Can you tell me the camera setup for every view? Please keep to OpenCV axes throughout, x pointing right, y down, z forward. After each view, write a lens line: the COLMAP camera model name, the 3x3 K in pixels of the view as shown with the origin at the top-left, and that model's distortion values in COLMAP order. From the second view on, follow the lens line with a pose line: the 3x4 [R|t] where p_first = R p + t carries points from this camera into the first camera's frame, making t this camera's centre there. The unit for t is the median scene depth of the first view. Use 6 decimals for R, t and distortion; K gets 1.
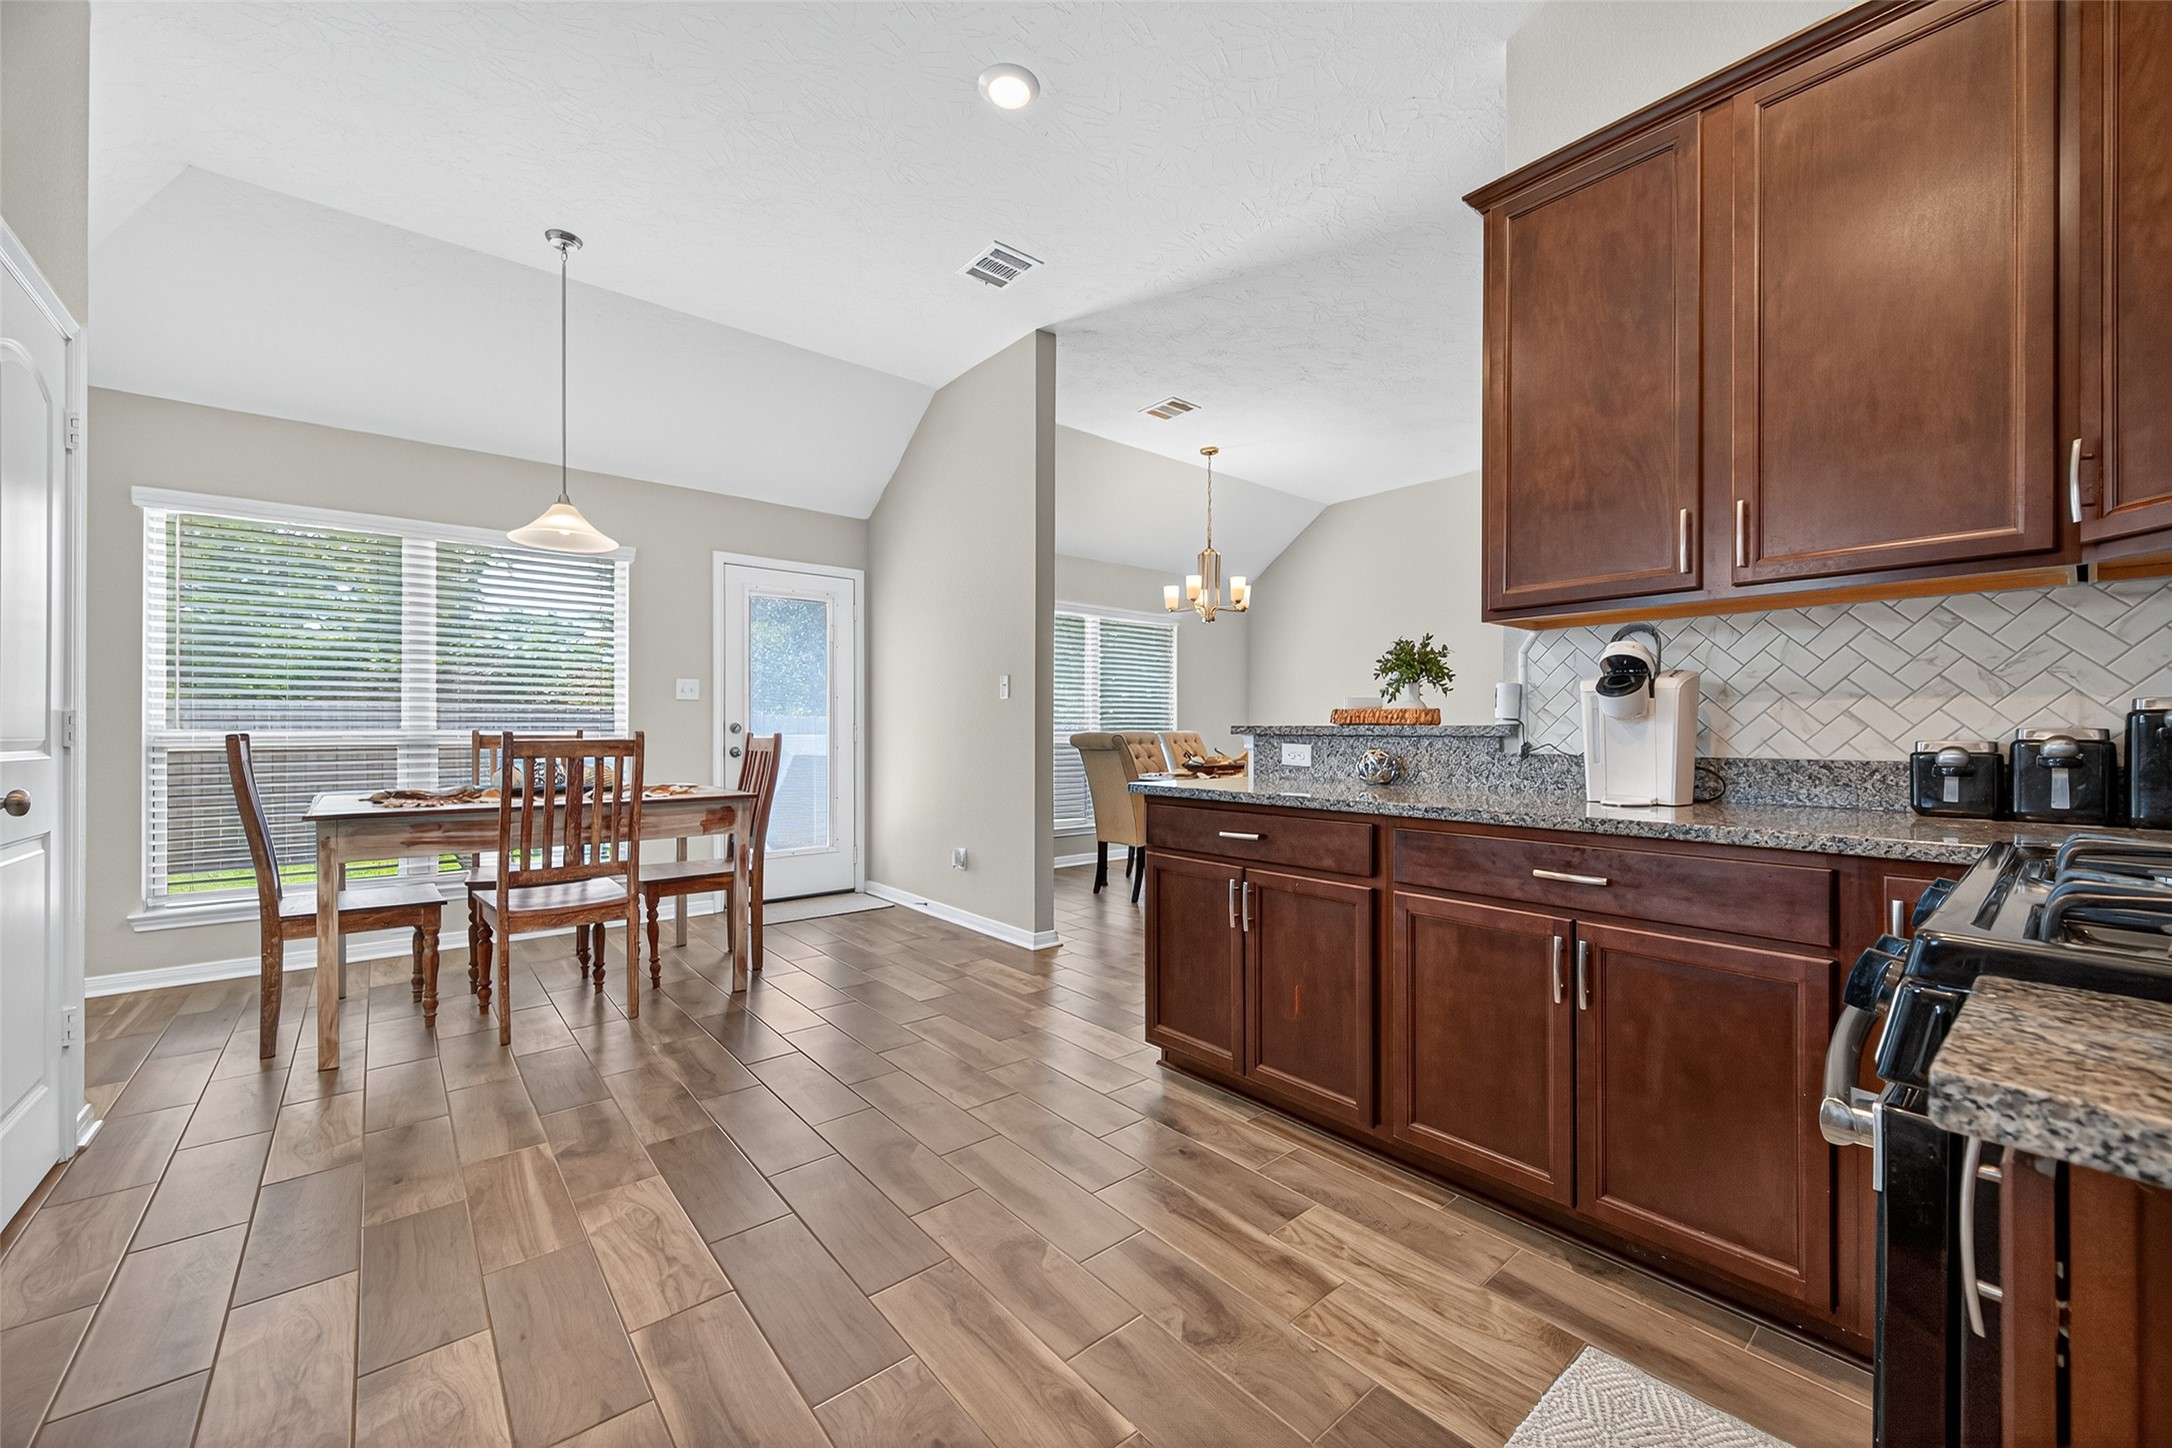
lens RADIAL K [[843.2, 0, 1092.6], [0, 843.2, 727.4], [0, 0, 1]] dist [0.001340, 0.000162]
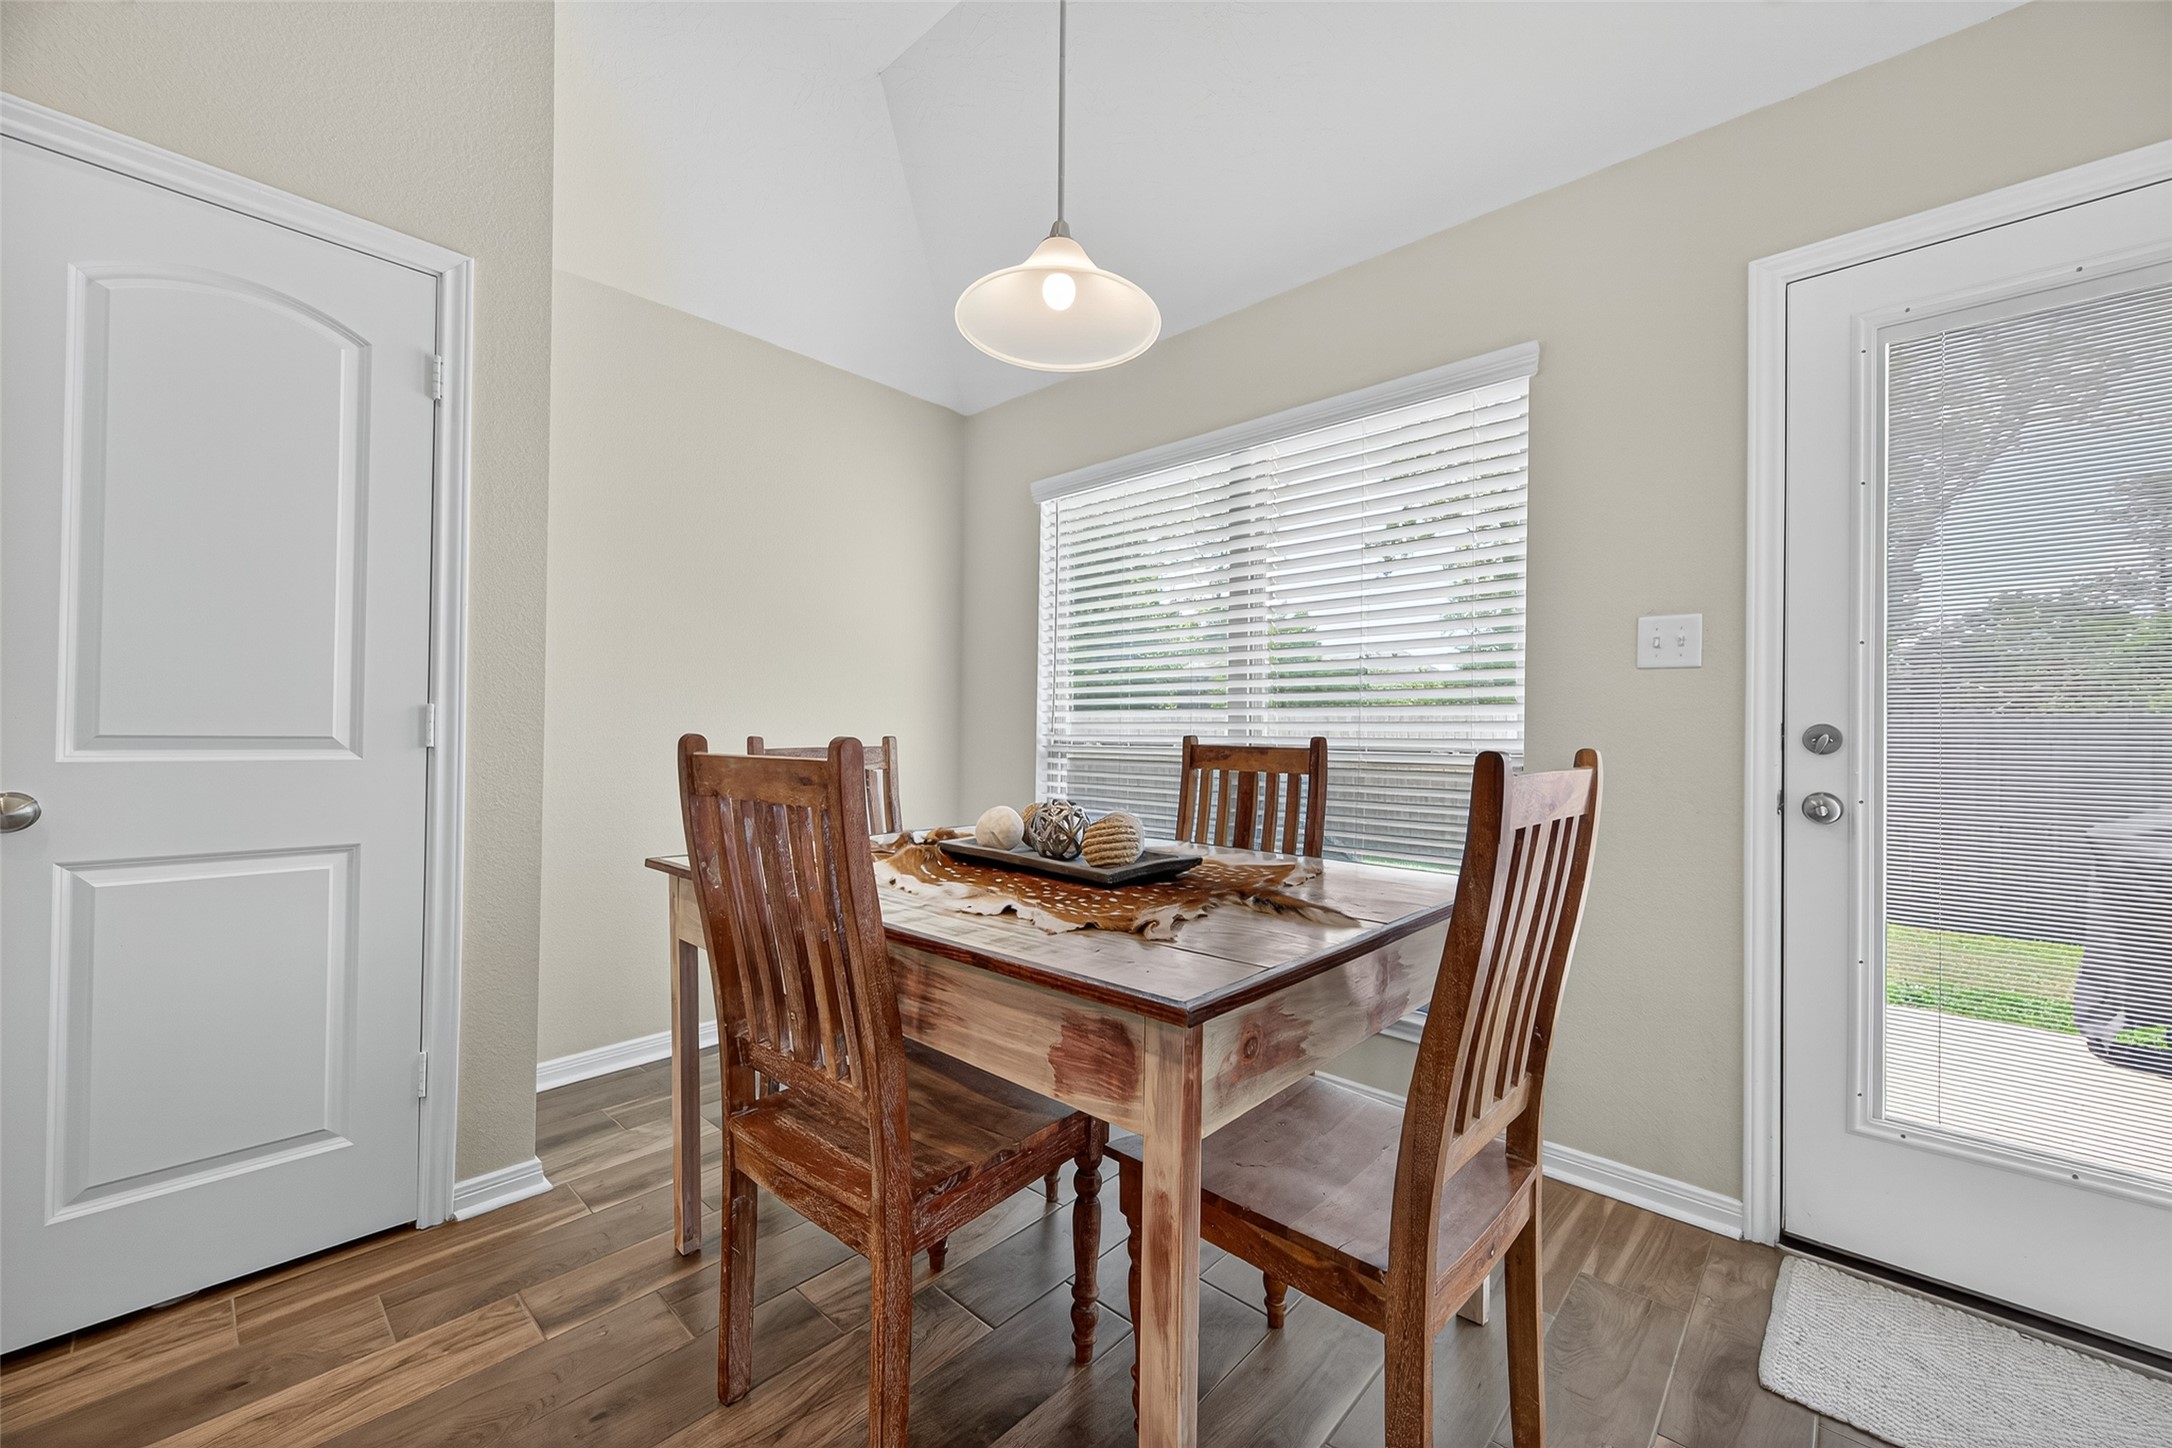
lens RADIAL K [[843.2, 0, 1093.5], [0, 843.2, 728.9], [0, 0, 1]] dist [0.001340, 0.000162]
pose [[0.126489, -0.003556, -0.991962, -0.165138], [-0.008009, 0.999957, -0.004606, 0.001325], [0.991936, 0.008527, 0.126455, 0.948685]]
